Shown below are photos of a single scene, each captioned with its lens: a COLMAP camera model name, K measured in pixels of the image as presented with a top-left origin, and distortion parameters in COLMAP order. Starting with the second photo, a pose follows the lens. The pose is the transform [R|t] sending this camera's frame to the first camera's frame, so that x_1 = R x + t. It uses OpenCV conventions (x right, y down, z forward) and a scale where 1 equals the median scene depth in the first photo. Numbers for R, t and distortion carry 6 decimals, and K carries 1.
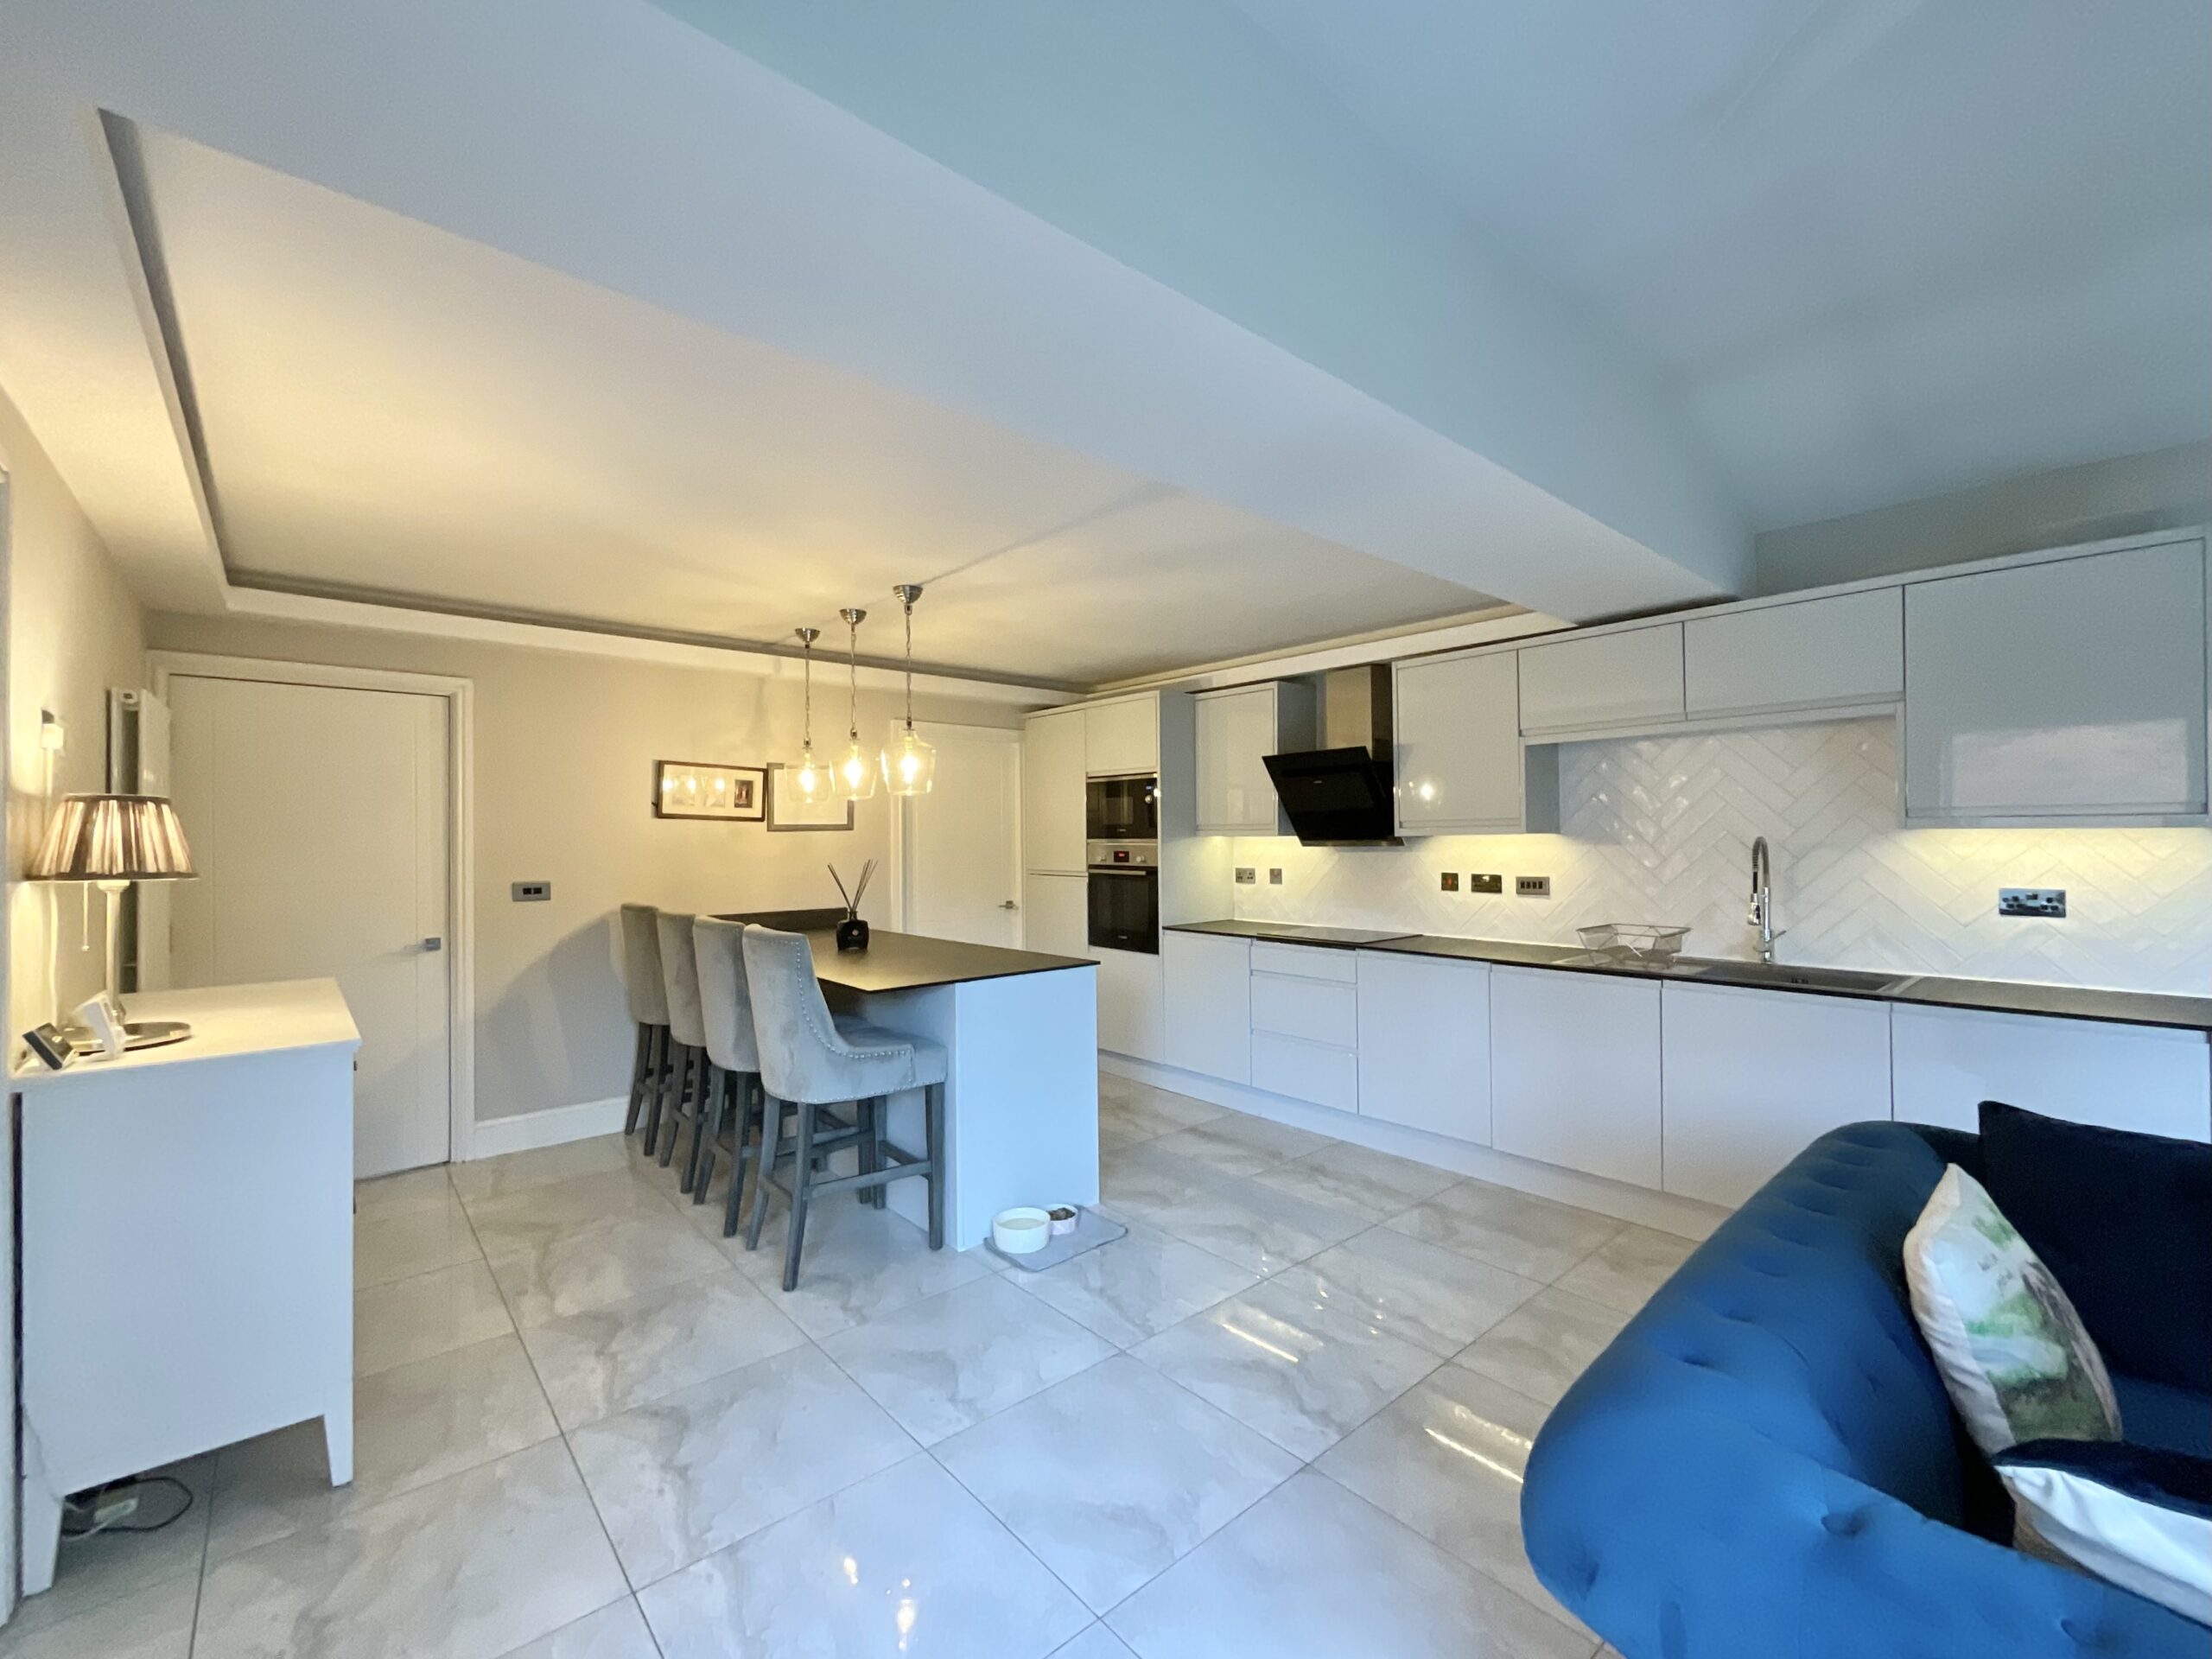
lens RADIAL K [[901.2, 0, 1085.6], [0, 901.2, 821.3], [0, 0, 1]] dist [-0.002998, 0.000089]
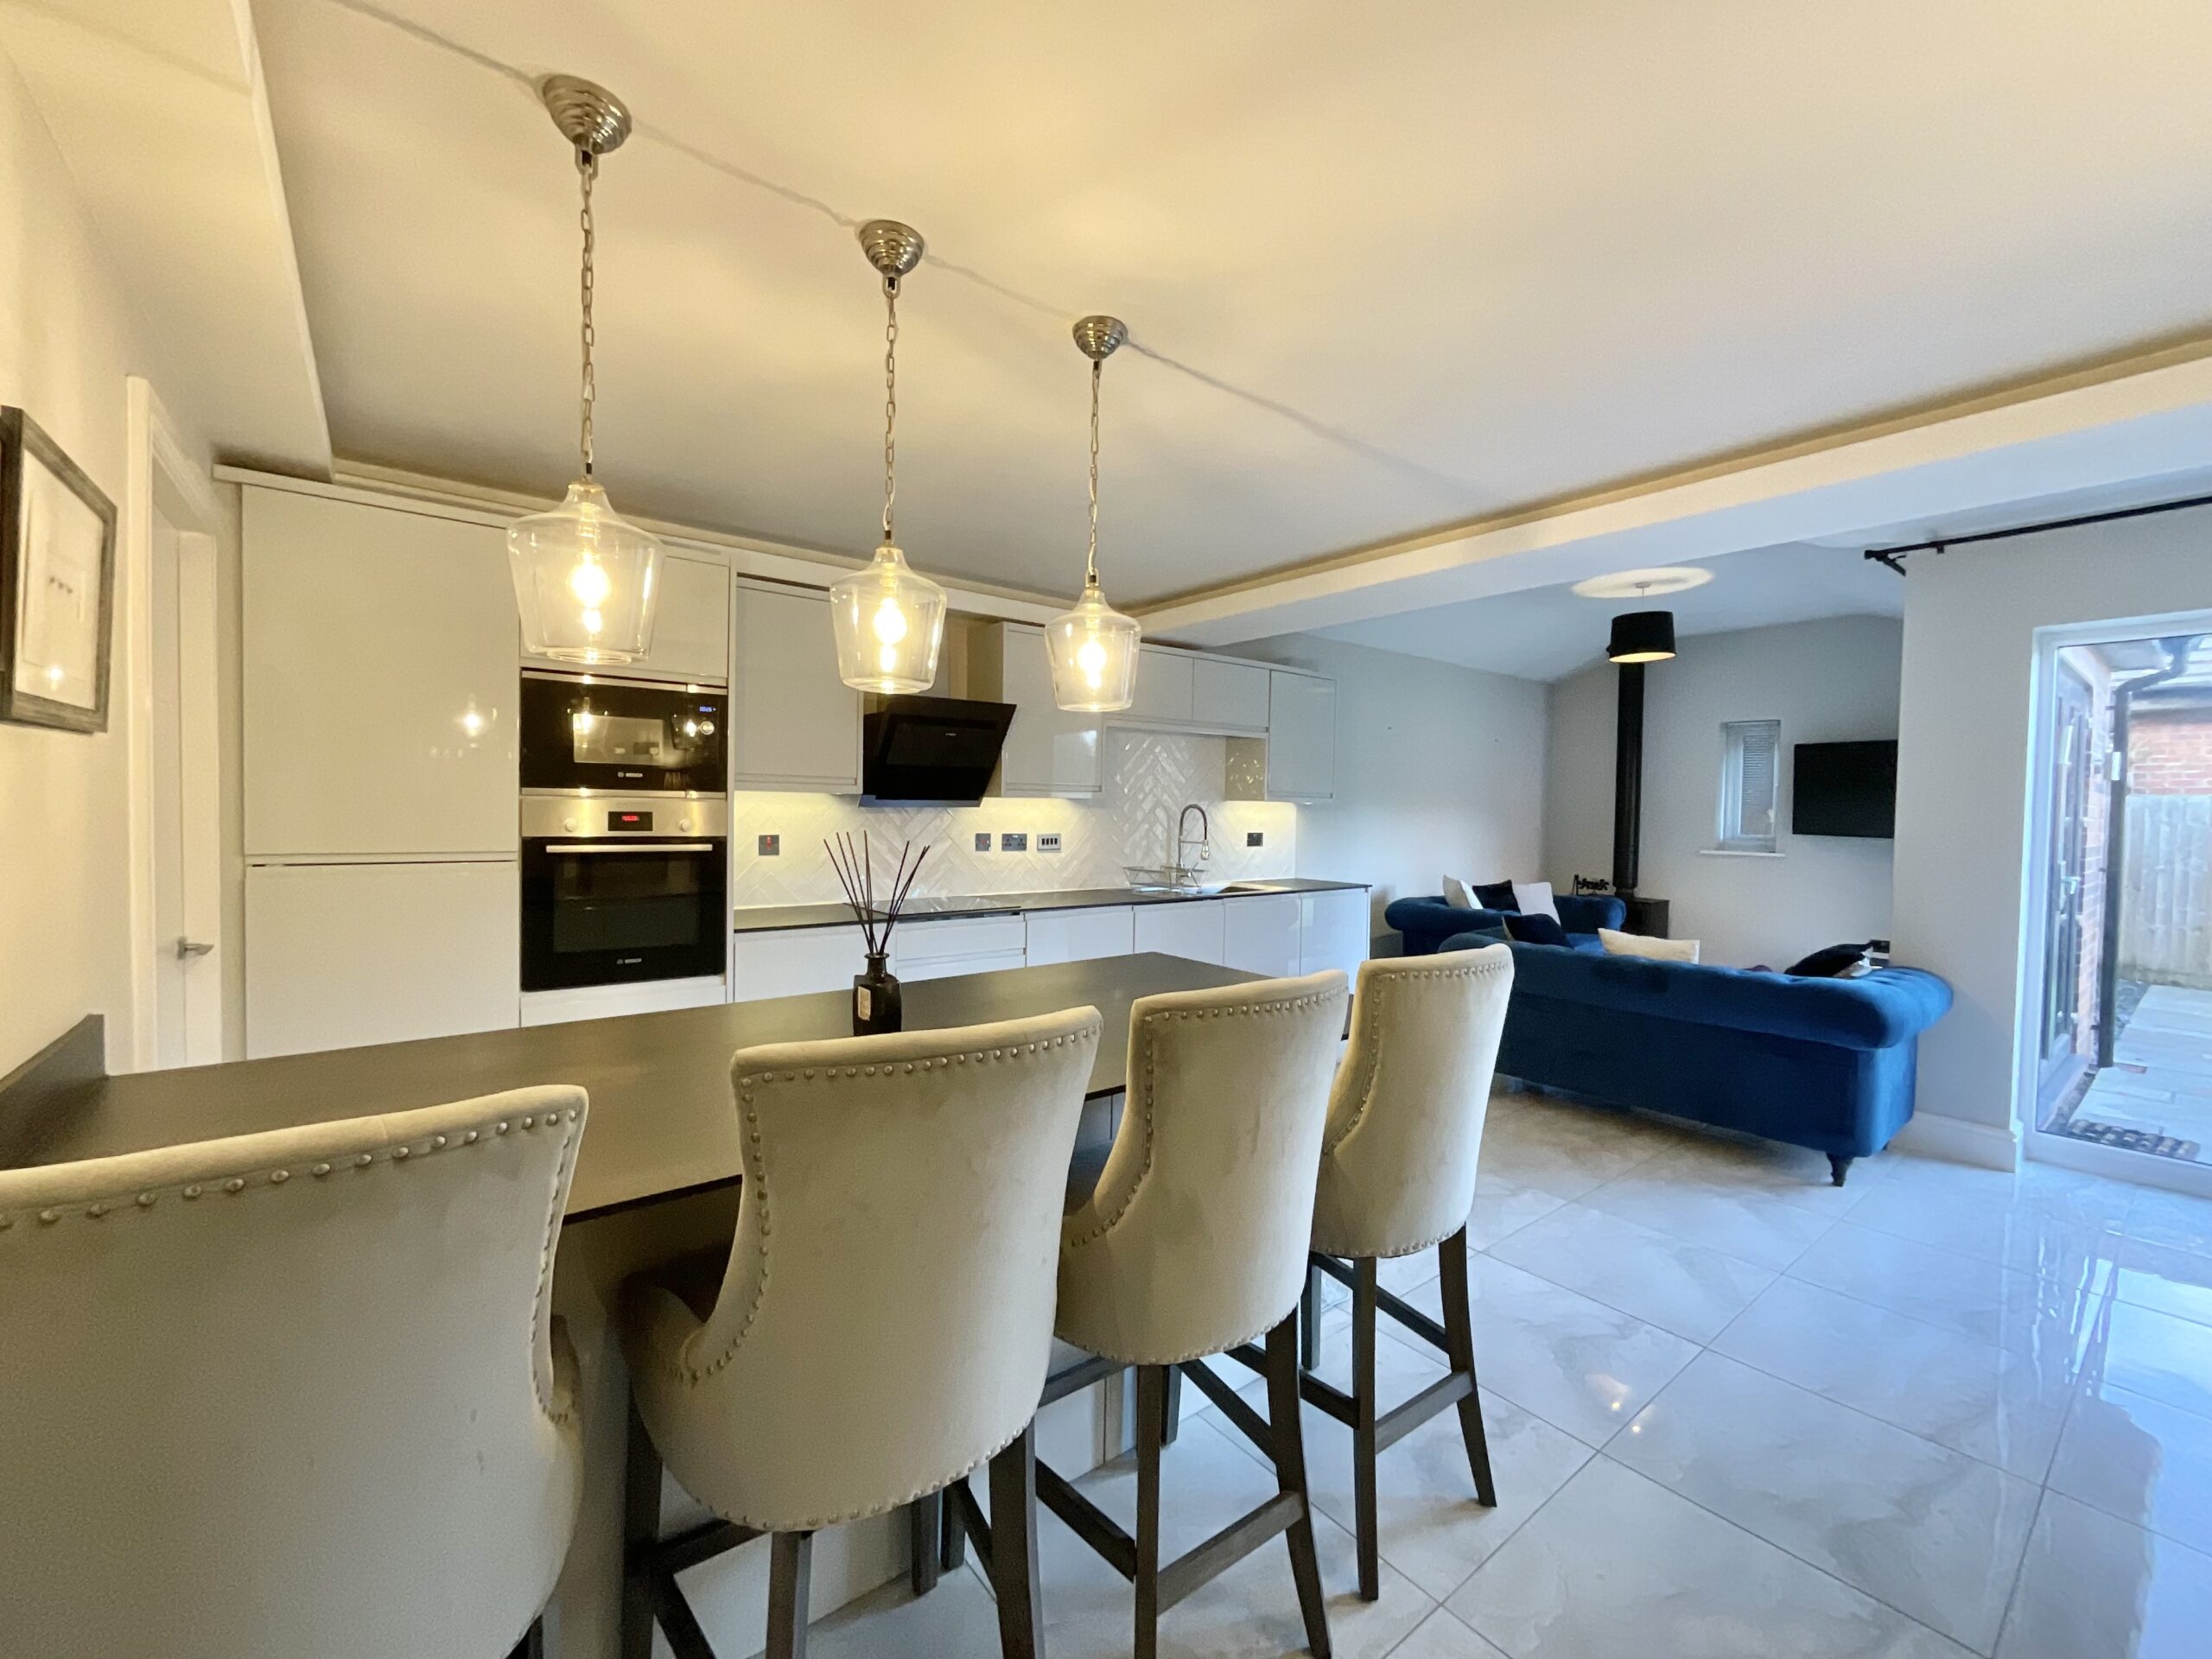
lens RADIAL K [[901.2, 0, 1086.5], [0, 901.2, 845.9], [0, 0, 1]] dist [-0.002998, 0.000089]
pose [[0.055524, -0.039682, 0.997669, -0.634896], [-0.040383, 0.998303, 0.041955, 0.023362], [-0.997640, -0.042619, 0.053827, 0.833338]]
